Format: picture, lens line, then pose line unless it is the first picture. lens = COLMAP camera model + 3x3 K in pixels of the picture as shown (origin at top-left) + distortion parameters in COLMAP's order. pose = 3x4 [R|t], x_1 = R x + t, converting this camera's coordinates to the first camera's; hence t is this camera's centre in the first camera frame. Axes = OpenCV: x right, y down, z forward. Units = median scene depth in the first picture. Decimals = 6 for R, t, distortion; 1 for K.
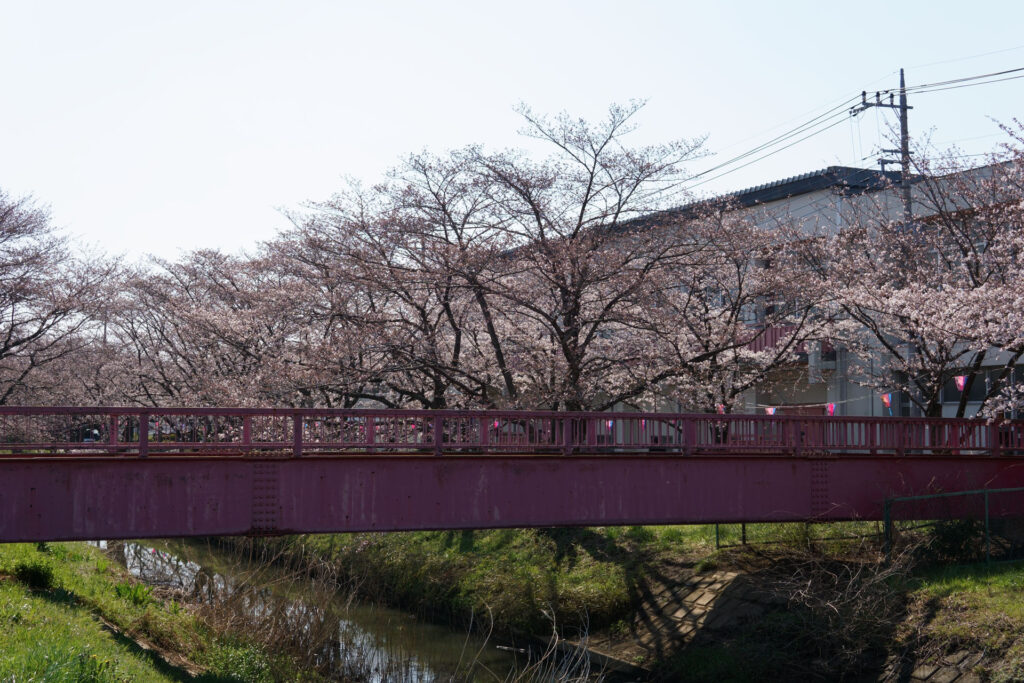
lens RADIAL K [[1339.1, 0, 504.0], [0, 1339.1, 340.0], [0, 0, 1]] dist [-0.015696, 0.105034]
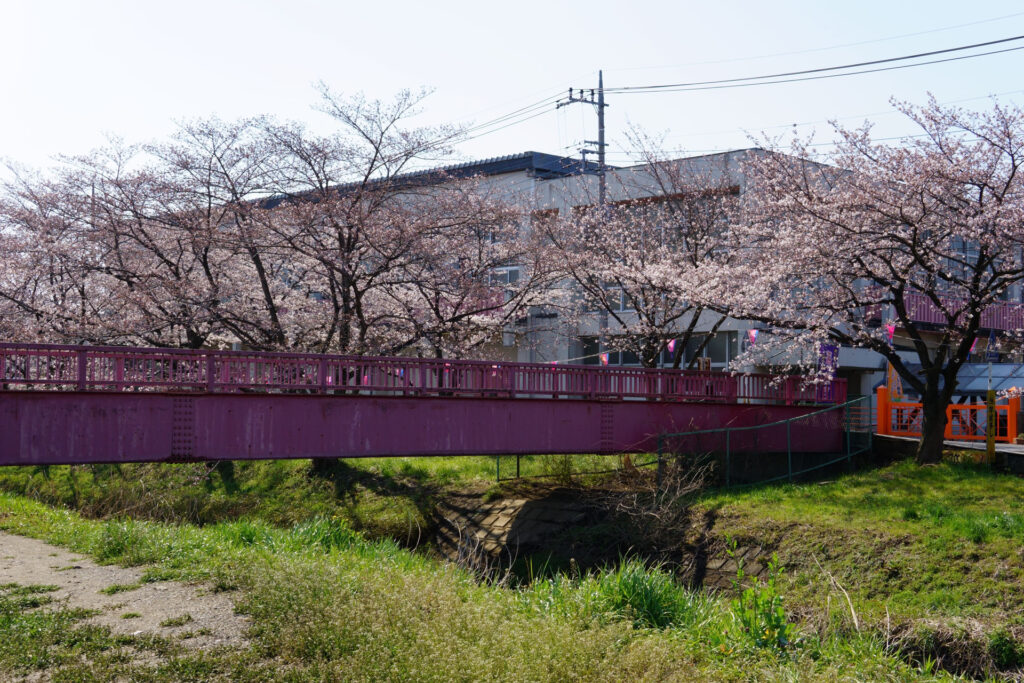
lens RADIAL K [[1339.1, 0, 504.0], [0, 1339.1, 340.0], [0, 0, 1]] dist [-0.015696, 0.105034]
pose [[0.954291, 0.021863, 0.298078, -0.193859], [-0.029267, 0.999364, 0.020397, 0.009496], [-0.297442, -0.028189, 0.954324, -0.114170]]
